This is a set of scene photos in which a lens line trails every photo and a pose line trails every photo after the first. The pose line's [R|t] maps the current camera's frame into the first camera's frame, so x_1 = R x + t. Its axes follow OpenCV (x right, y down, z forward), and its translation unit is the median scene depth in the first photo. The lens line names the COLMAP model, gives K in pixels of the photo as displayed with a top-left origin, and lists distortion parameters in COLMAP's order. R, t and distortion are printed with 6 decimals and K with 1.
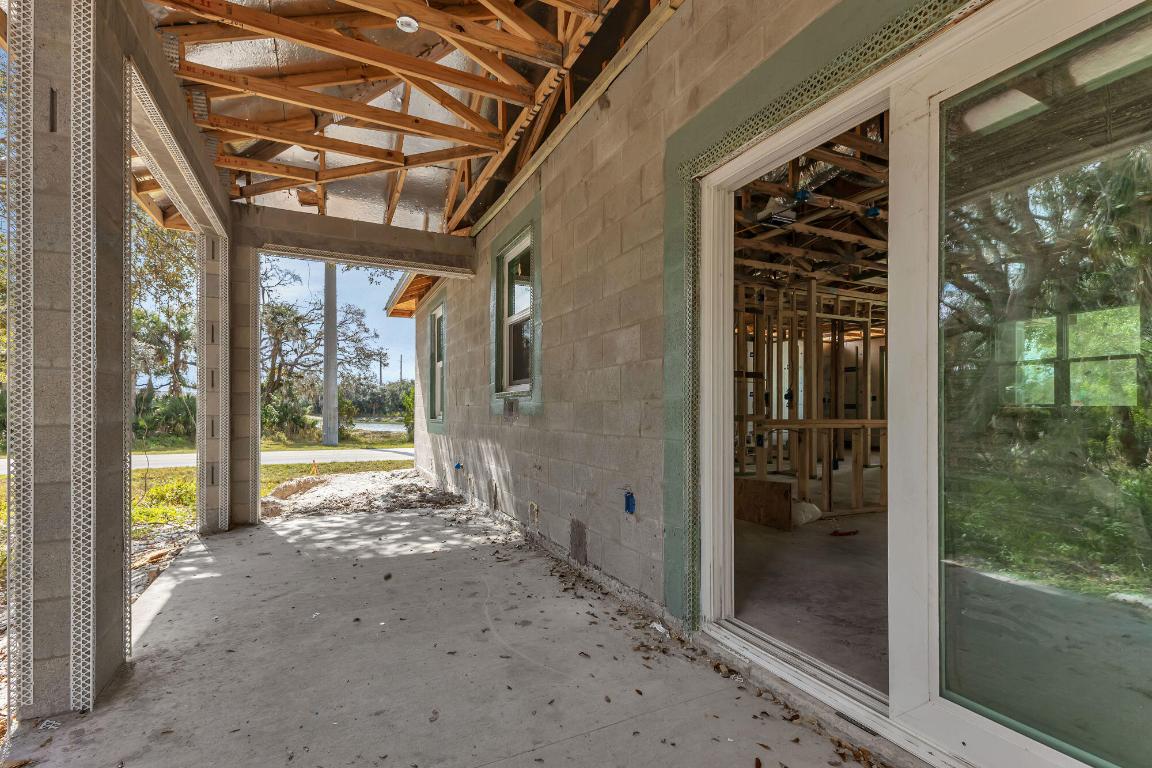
lens RADIAL K [[511.5, 0, 570.4], [0, 511.5, 410.6], [0, 0, 1]] dist [0.001893, 0.000248]
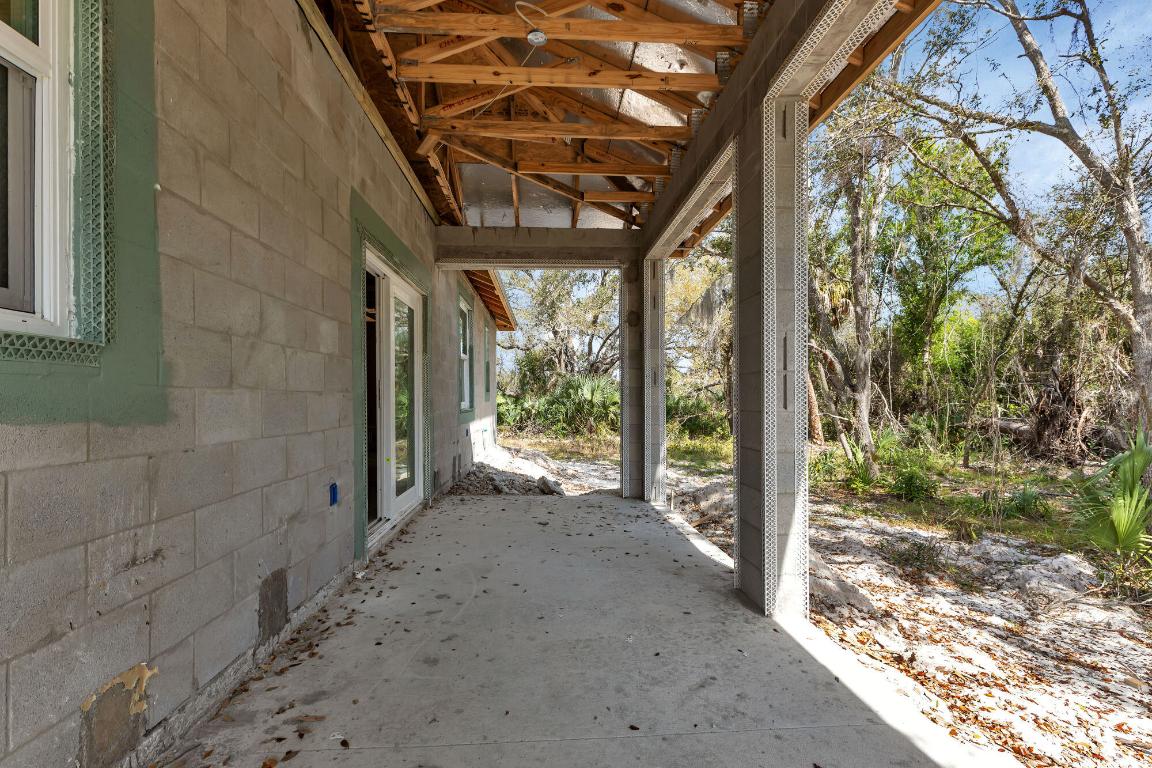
lens RADIAL K [[511.5, 0, 575.7], [0, 511.5, 391.6], [0, 0, 1]] dist [0.001893, 0.000248]
pose [[-0.925995, 0.006775, 0.377474, -0.650212], [0.004305, 0.999963, -0.007385, -0.010539], [-0.377510, -0.005213, -0.925991, 1.610710]]
